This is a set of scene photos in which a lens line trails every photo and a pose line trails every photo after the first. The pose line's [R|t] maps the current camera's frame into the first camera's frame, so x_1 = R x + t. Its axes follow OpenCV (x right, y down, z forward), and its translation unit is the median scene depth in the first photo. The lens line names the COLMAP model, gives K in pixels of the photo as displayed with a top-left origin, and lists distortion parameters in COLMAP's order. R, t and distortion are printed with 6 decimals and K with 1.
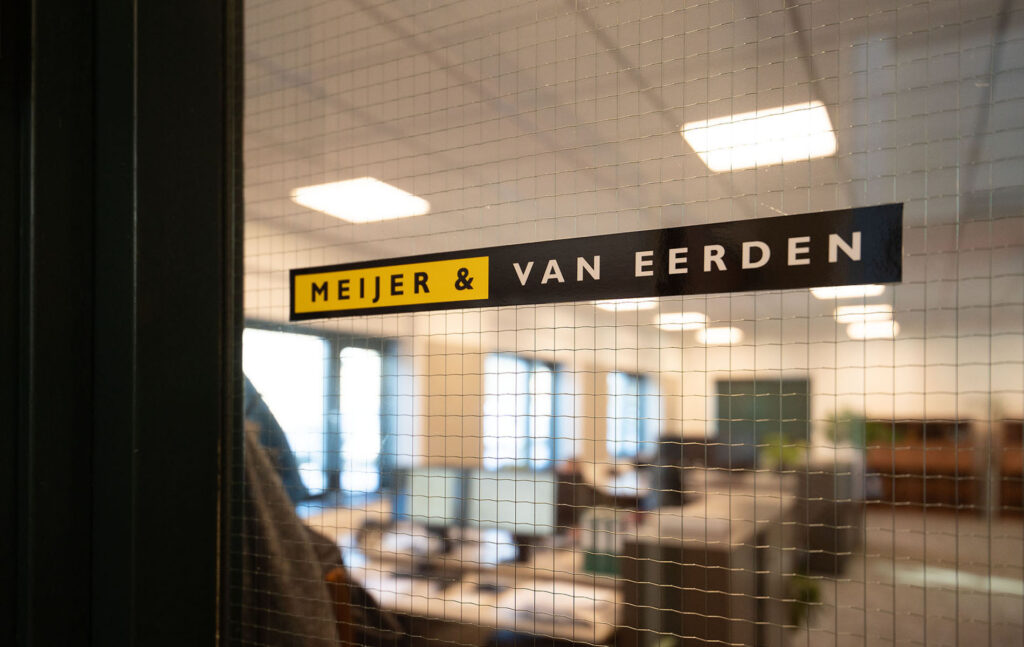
lens RADIAL K [[858.1, 0, 512.0], [0, 858.1, 323.5], [0, 0, 1]] dist [0.001820, 0.002528]
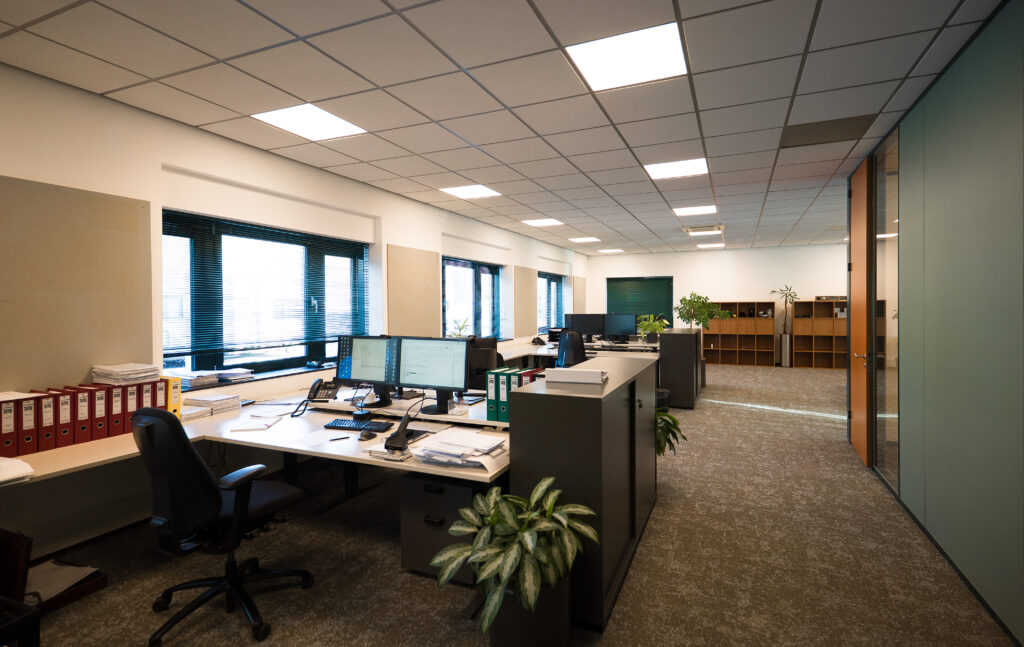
lens RADIAL K [[480.3, 0, 512.0], [0, 480.3, 323.5], [0, 0, 1]] dist [-0.000058, 0.000018]
pose [[0.999537, -0.026572, 0.014811, 0.077918], [0.024556, 0.992131, 0.122774, 0.048914], [-0.017957, -0.122353, 0.992324, 0.229806]]
